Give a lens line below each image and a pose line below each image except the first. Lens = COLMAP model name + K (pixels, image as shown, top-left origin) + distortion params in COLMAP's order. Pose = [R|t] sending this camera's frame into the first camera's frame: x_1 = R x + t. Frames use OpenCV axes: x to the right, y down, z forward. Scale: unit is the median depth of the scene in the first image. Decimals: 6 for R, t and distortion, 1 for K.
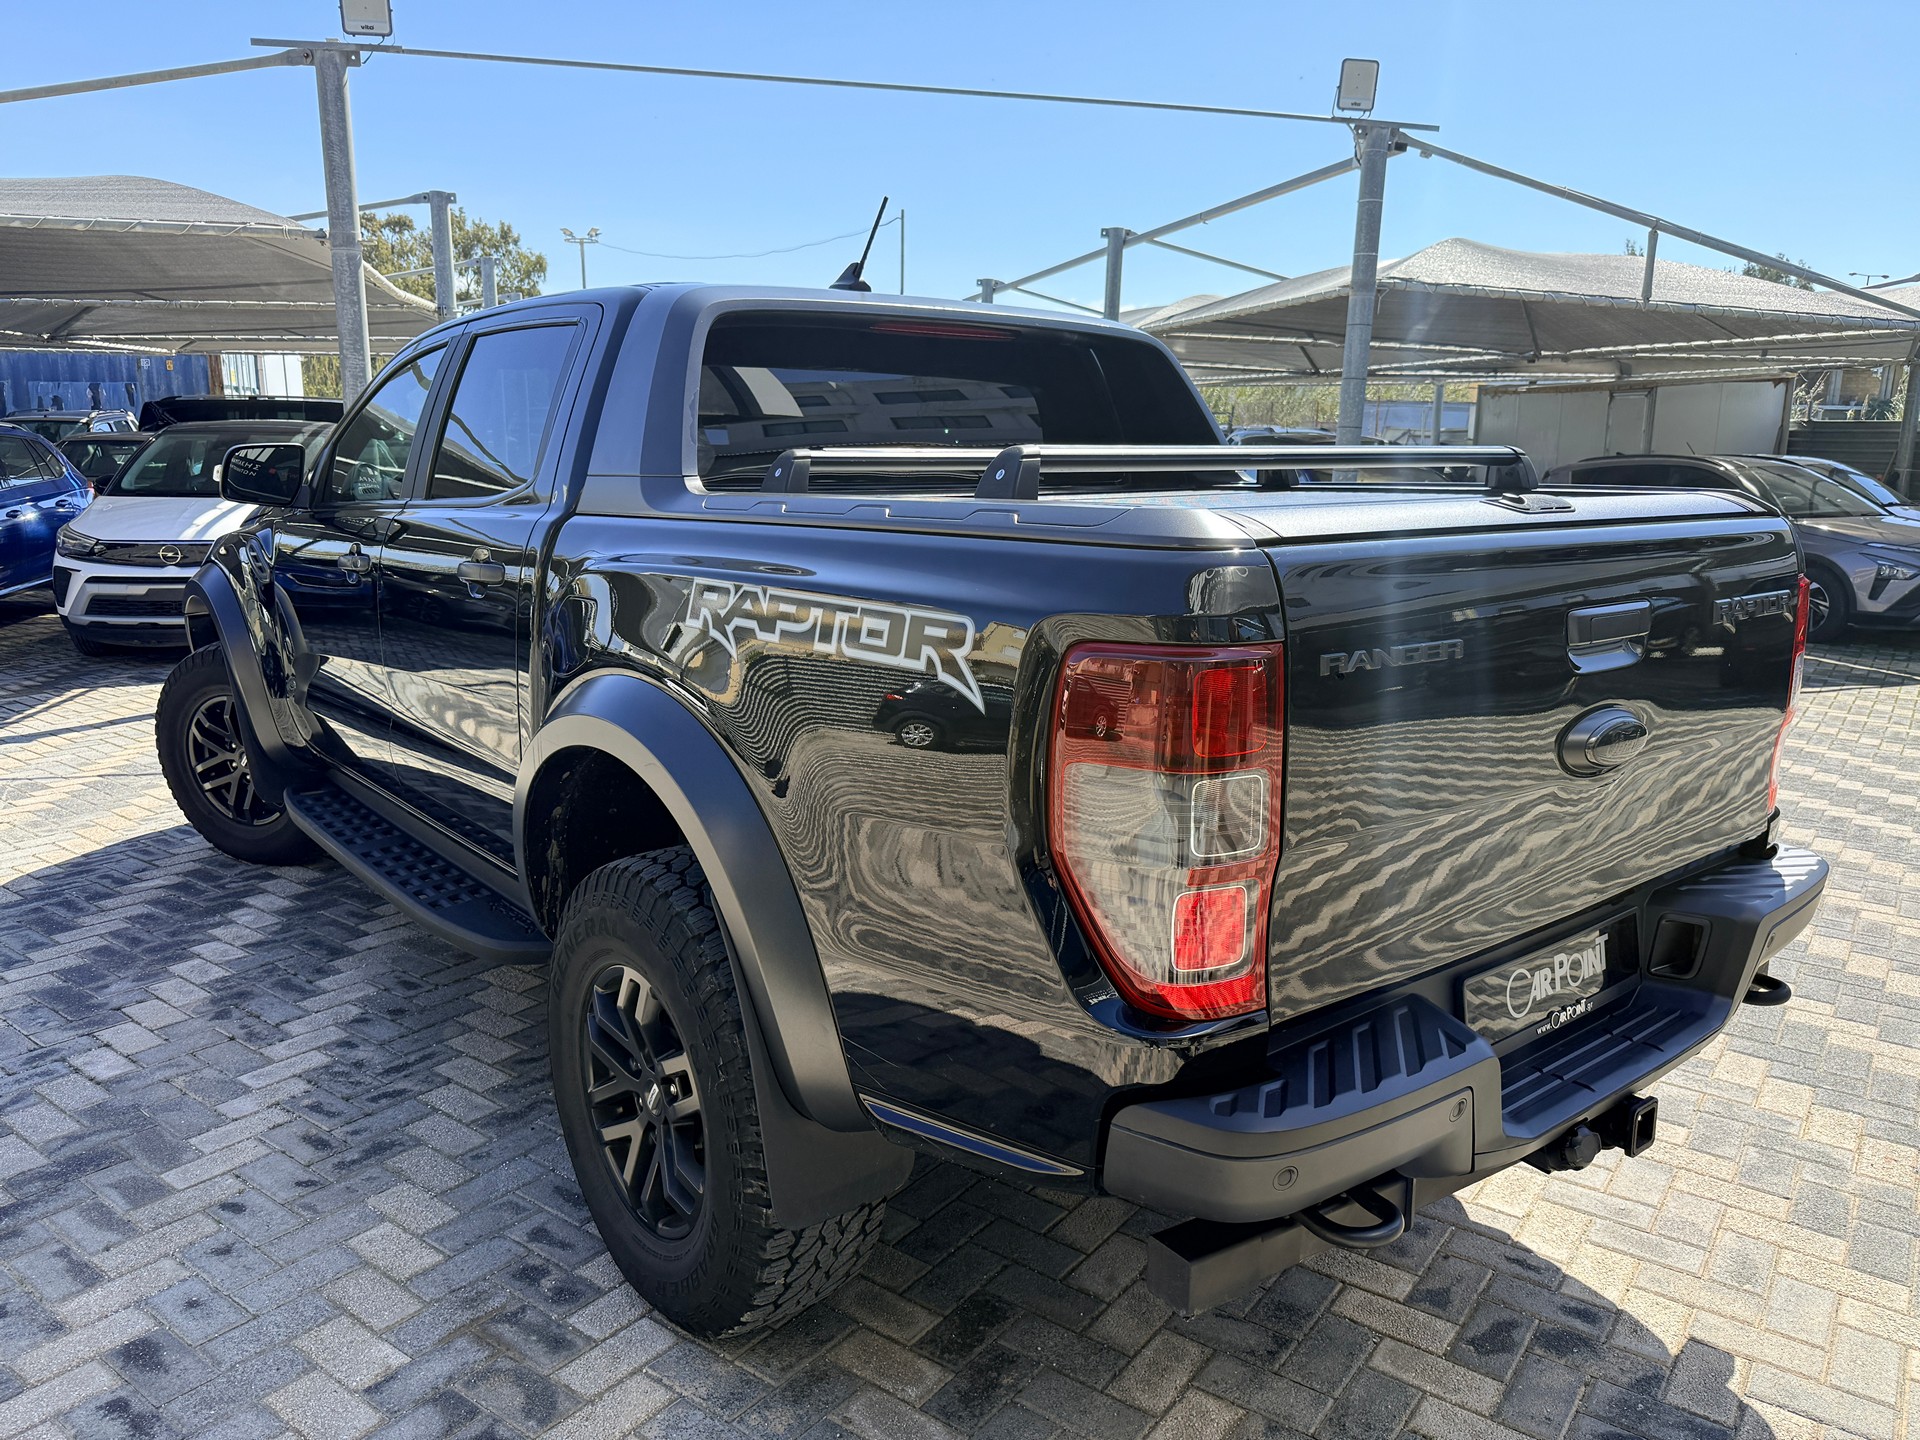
lens RADIAL K [[1358.7, 0, 935.7], [0, 1358.7, 714.8], [0, 0, 1]] dist [0.019356, -0.025144]
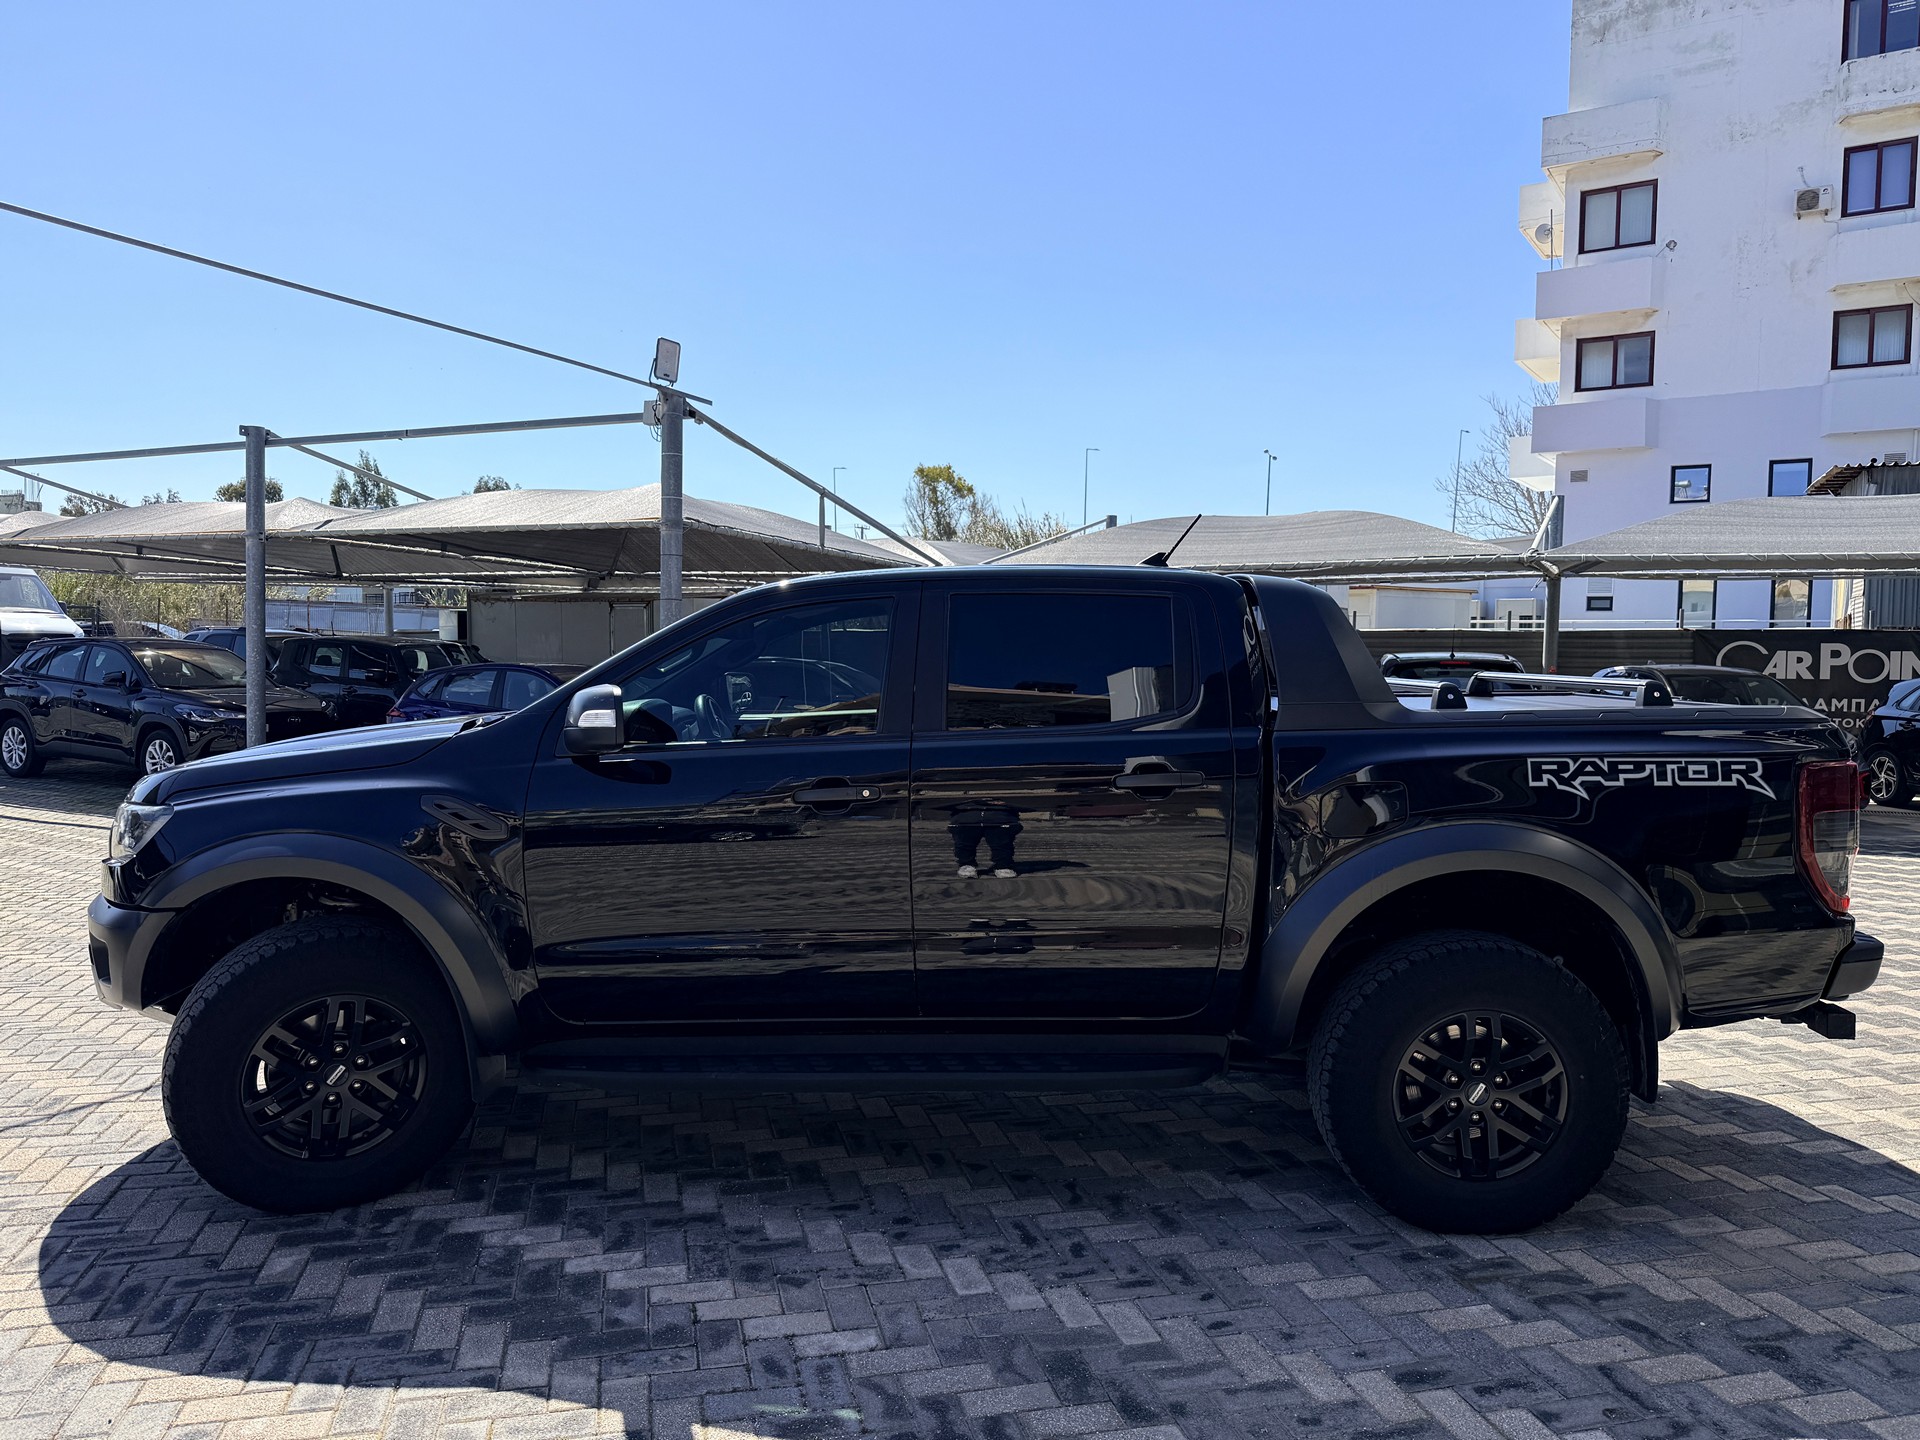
lens RADIAL K [[1358.7, 0, 956.3], [0, 1358.7, 711.5], [0, 0, 1]] dist [0.019356, -0.025144]
pose [[0.634965, -0.040581, 0.771475, -1.128858], [0.150381, 0.986010, -0.071907, -0.081791], [-0.757763, 0.161674, 0.632184, 0.247231]]
